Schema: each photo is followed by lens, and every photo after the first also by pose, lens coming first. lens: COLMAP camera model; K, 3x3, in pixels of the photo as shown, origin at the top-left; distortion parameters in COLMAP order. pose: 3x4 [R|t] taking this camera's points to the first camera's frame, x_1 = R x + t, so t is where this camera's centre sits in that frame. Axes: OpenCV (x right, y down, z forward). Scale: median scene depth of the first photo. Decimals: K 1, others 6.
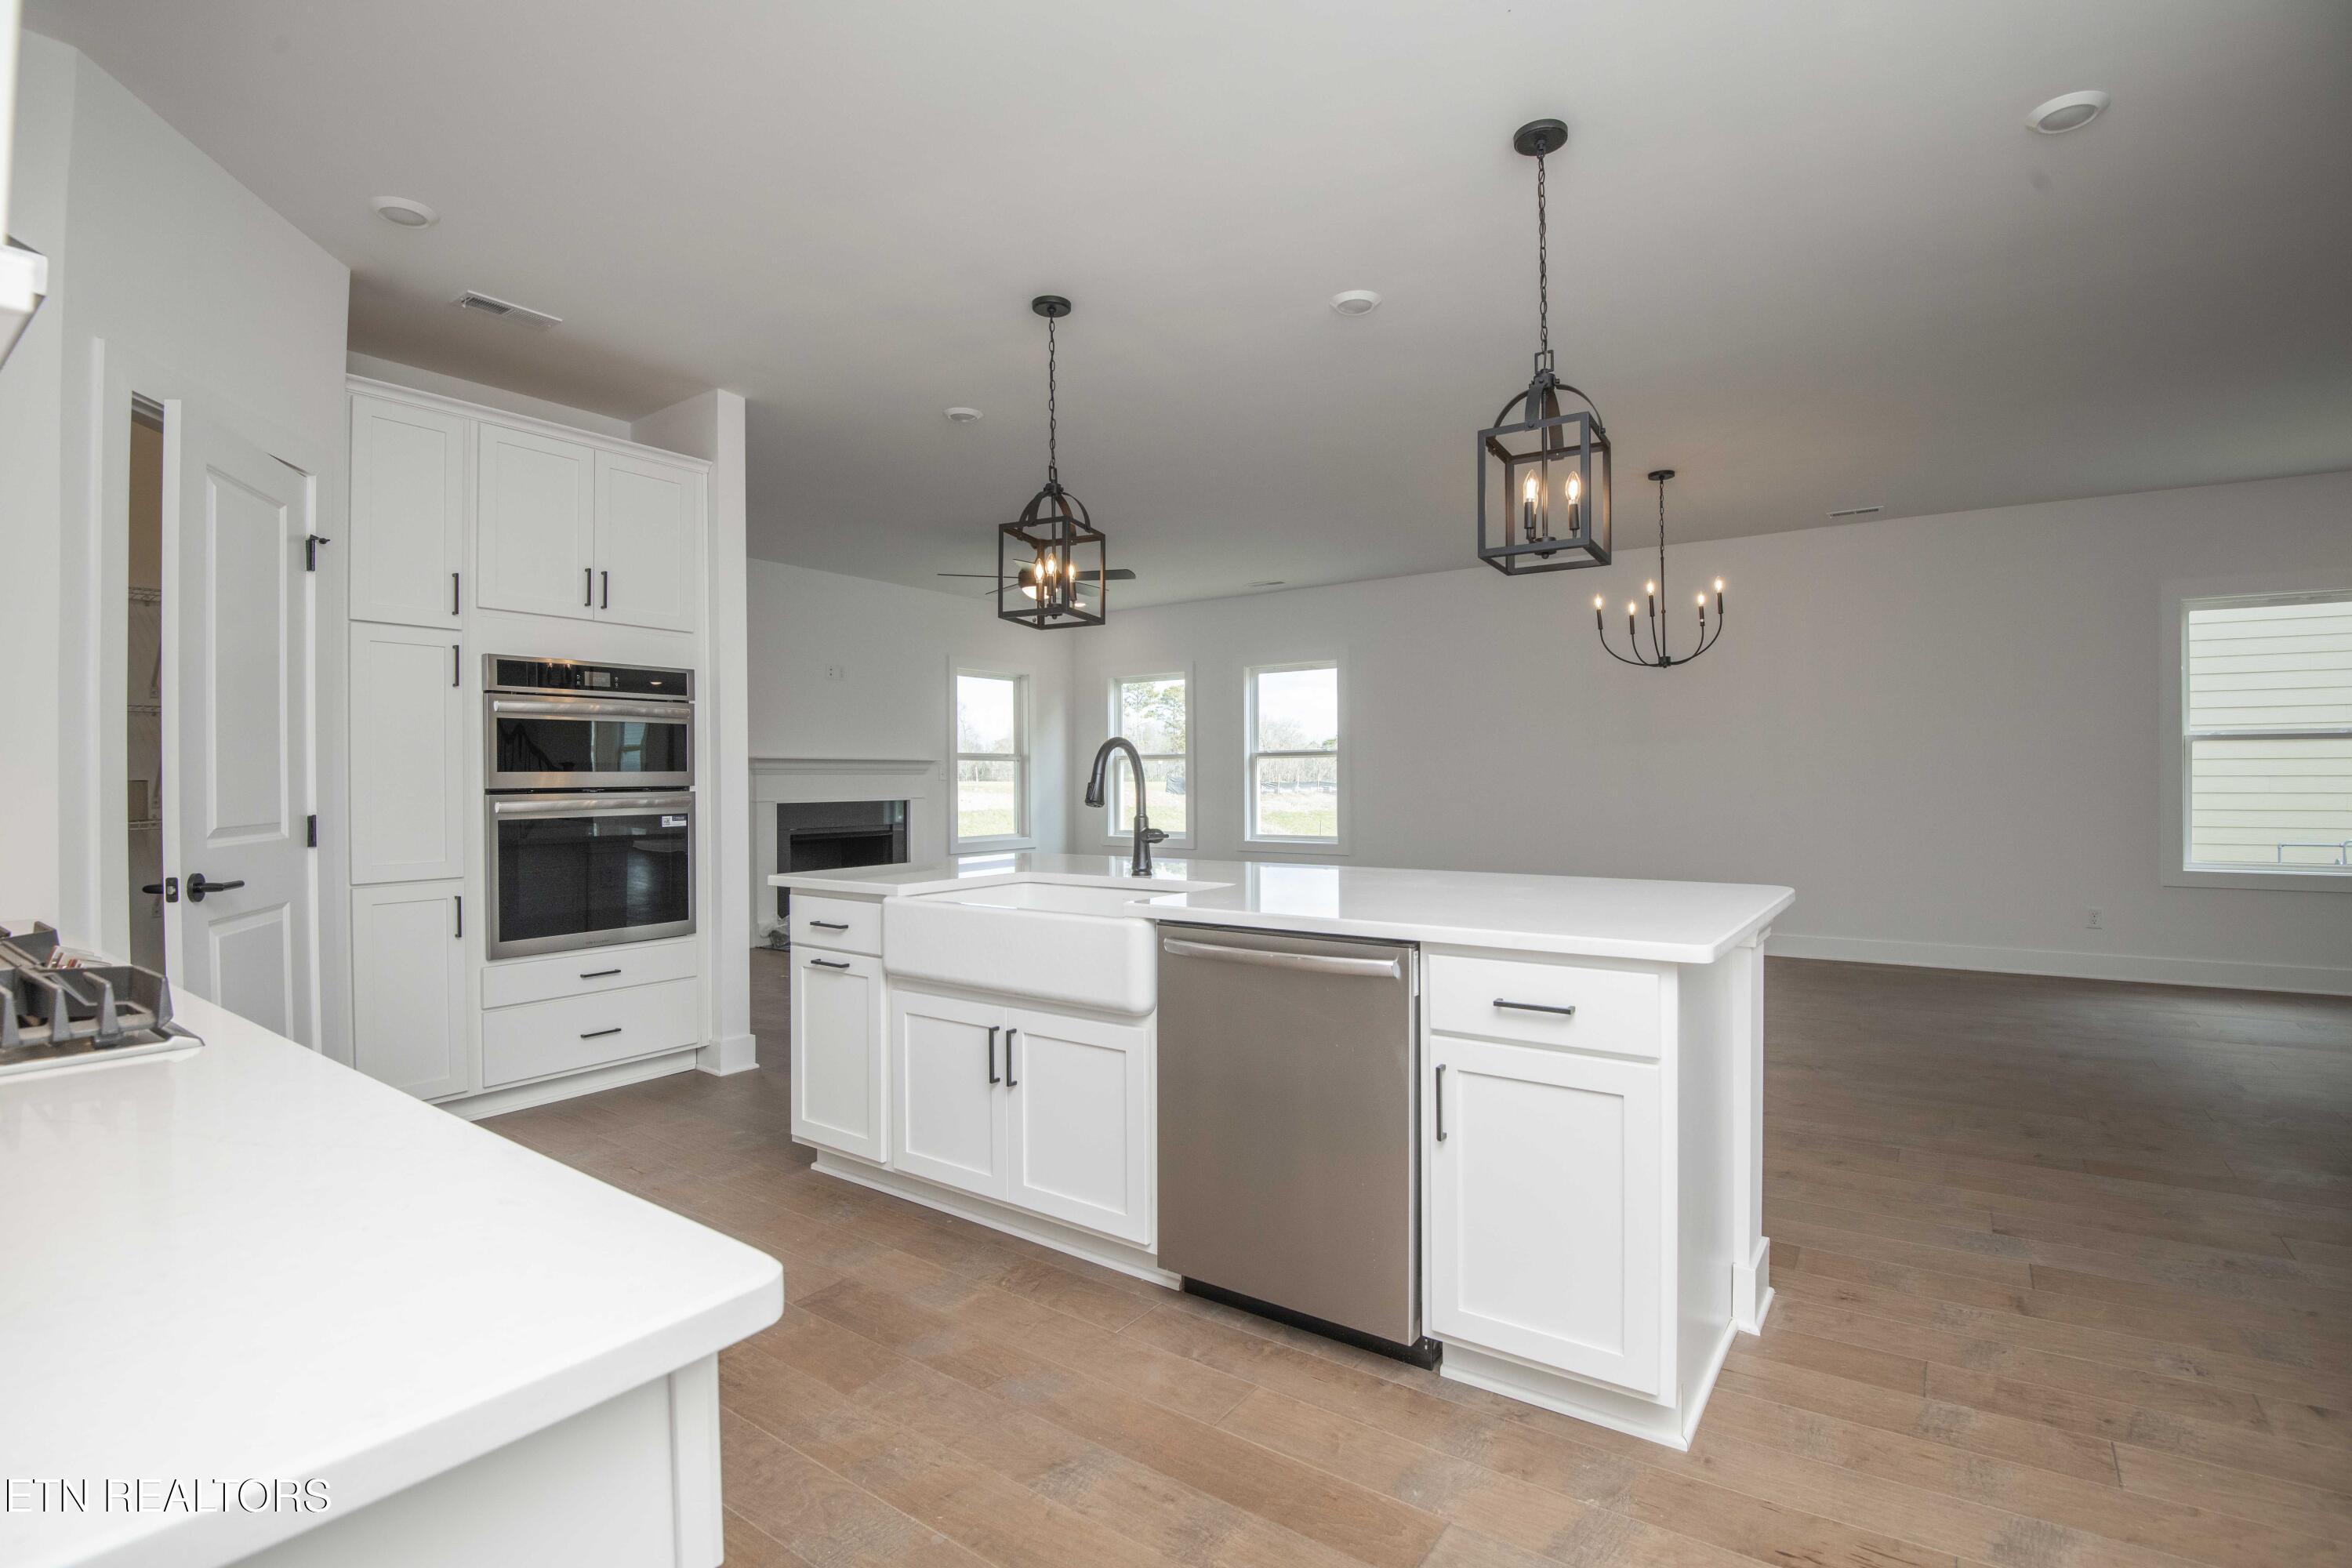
lens RADIAL K [[1094.9, 0, 1186.2], [0, 1094.9, 776.6], [0, 0, 1]] dist [-0.030278, -0.000870]
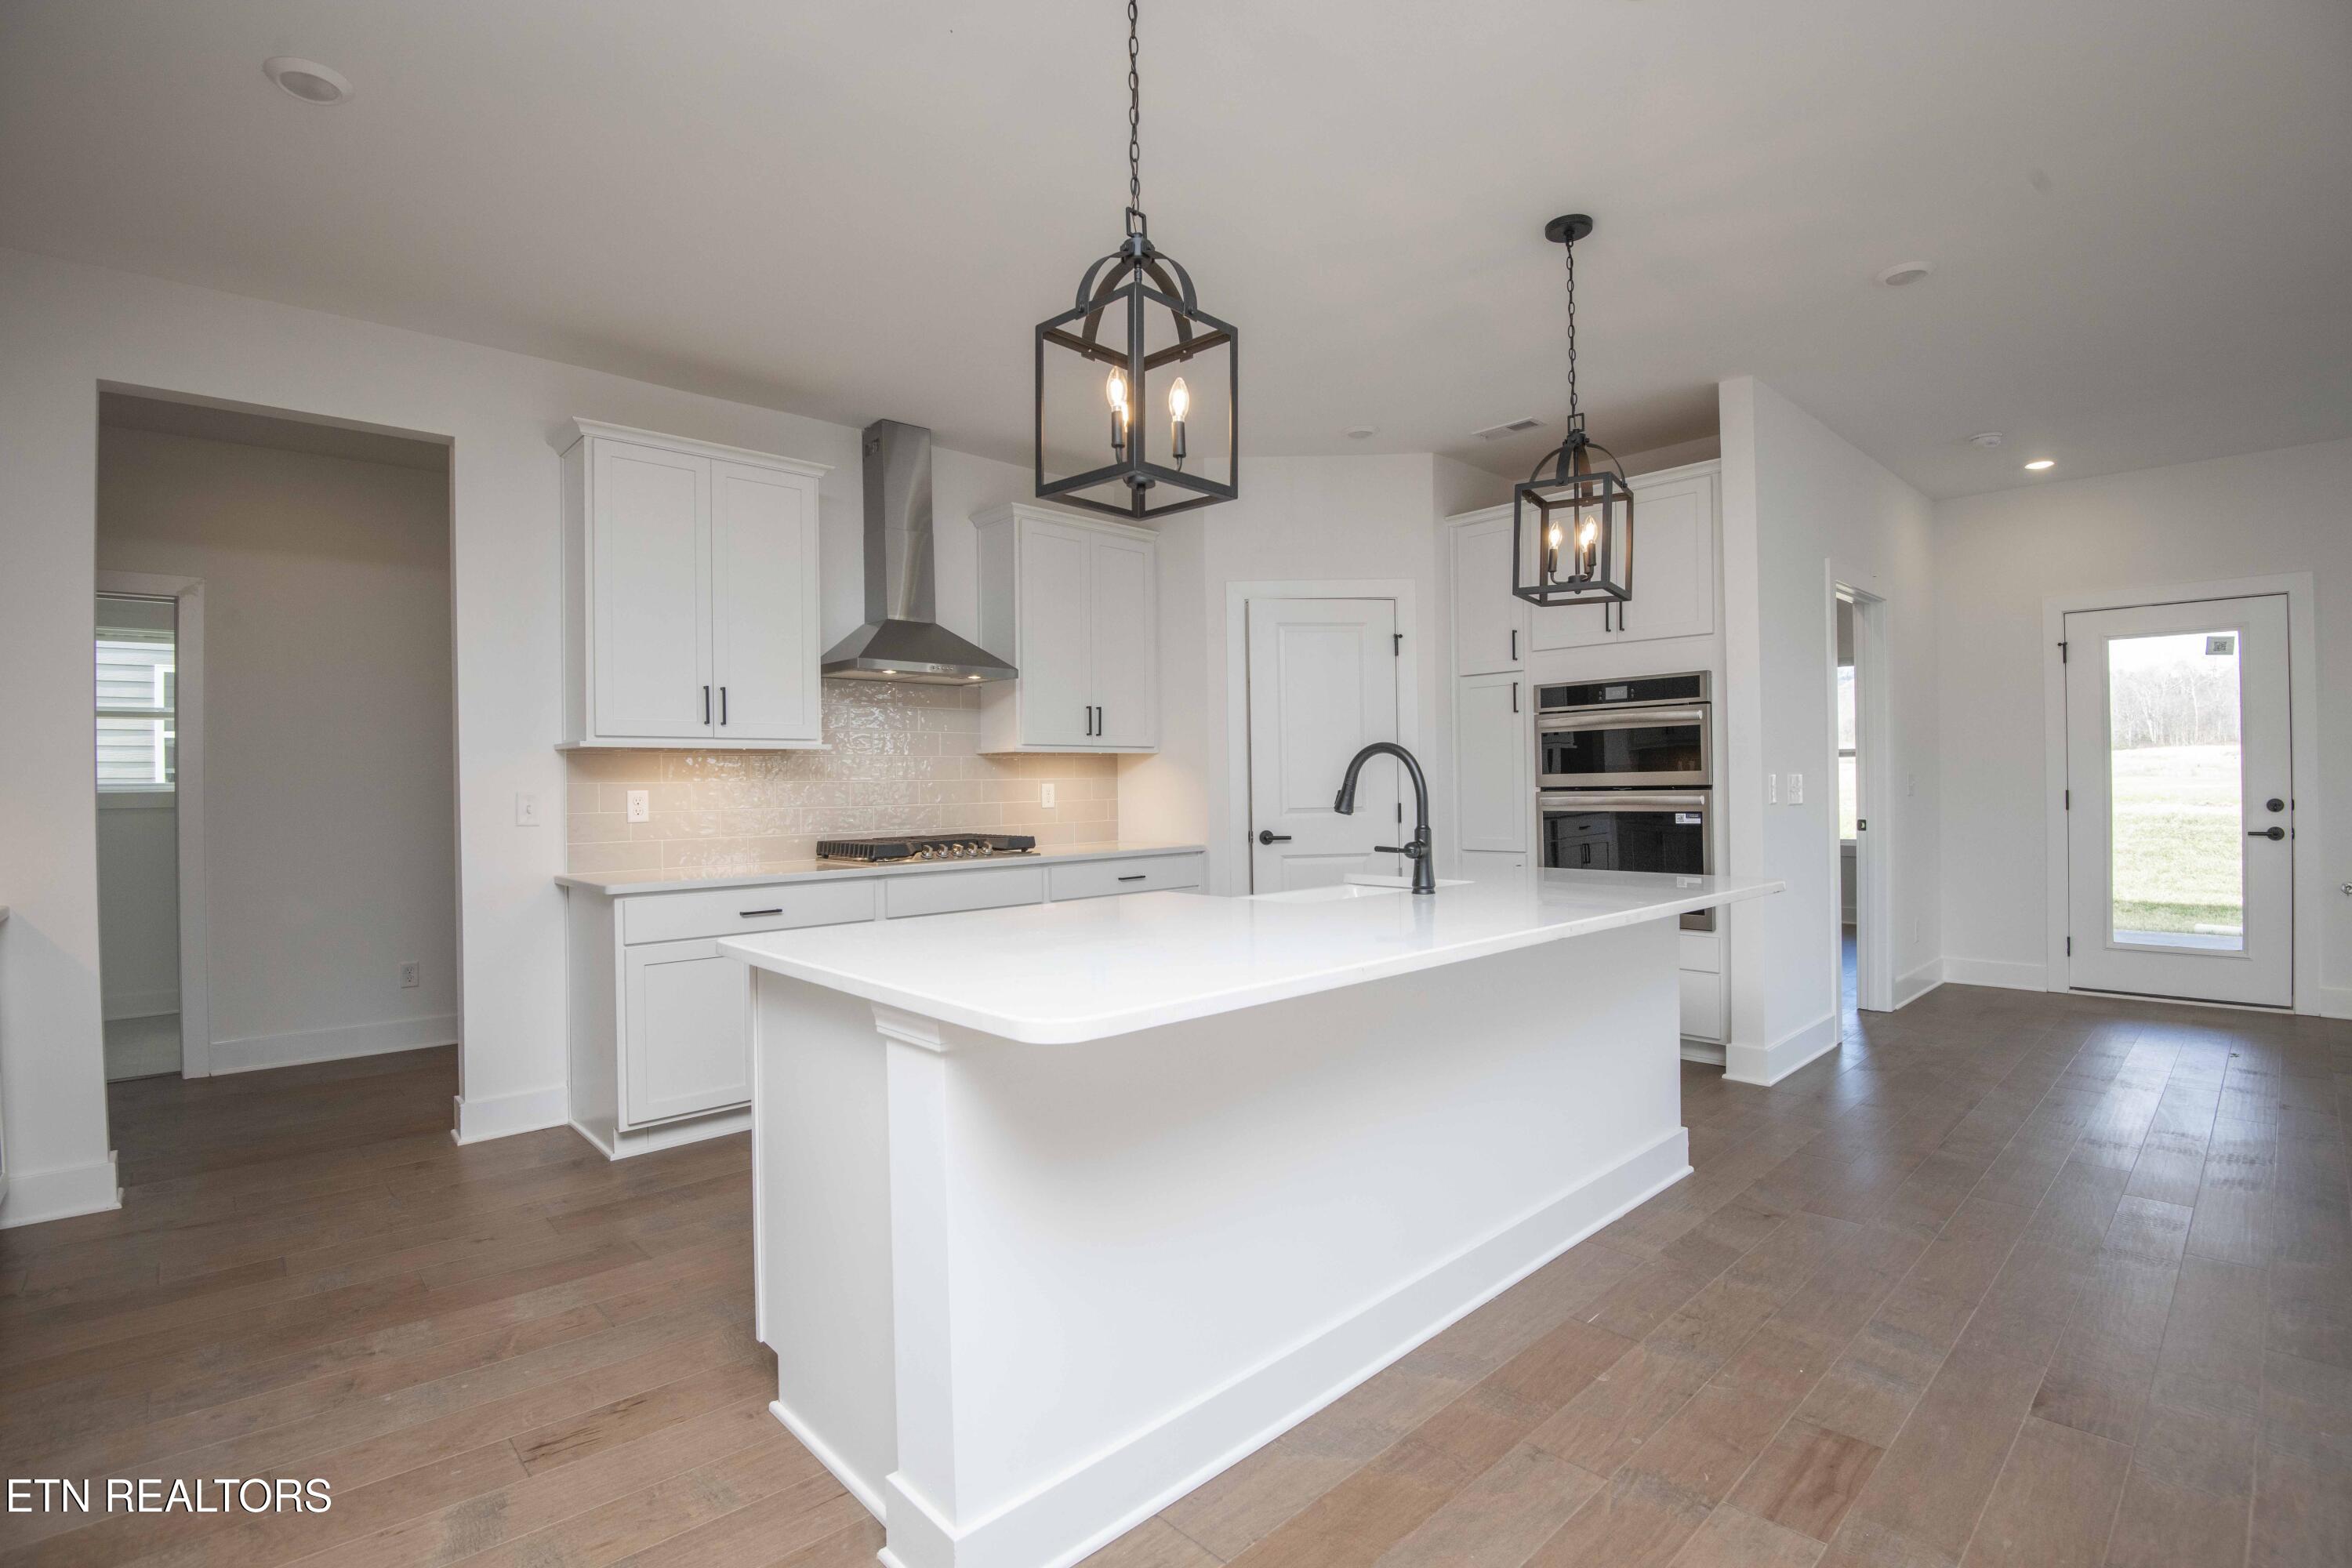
lens RADIAL K [[1094.9, 0, 1194.1], [0, 1094.9, 786.7], [0, 0, 1]] dist [-0.030278, -0.000870]
pose [[-0.184346, 0.011013, -0.982800, 0.735612], [0.016246, 0.999835, 0.008156, -0.006698], [0.982727, -0.014463, -0.184494, 0.823493]]
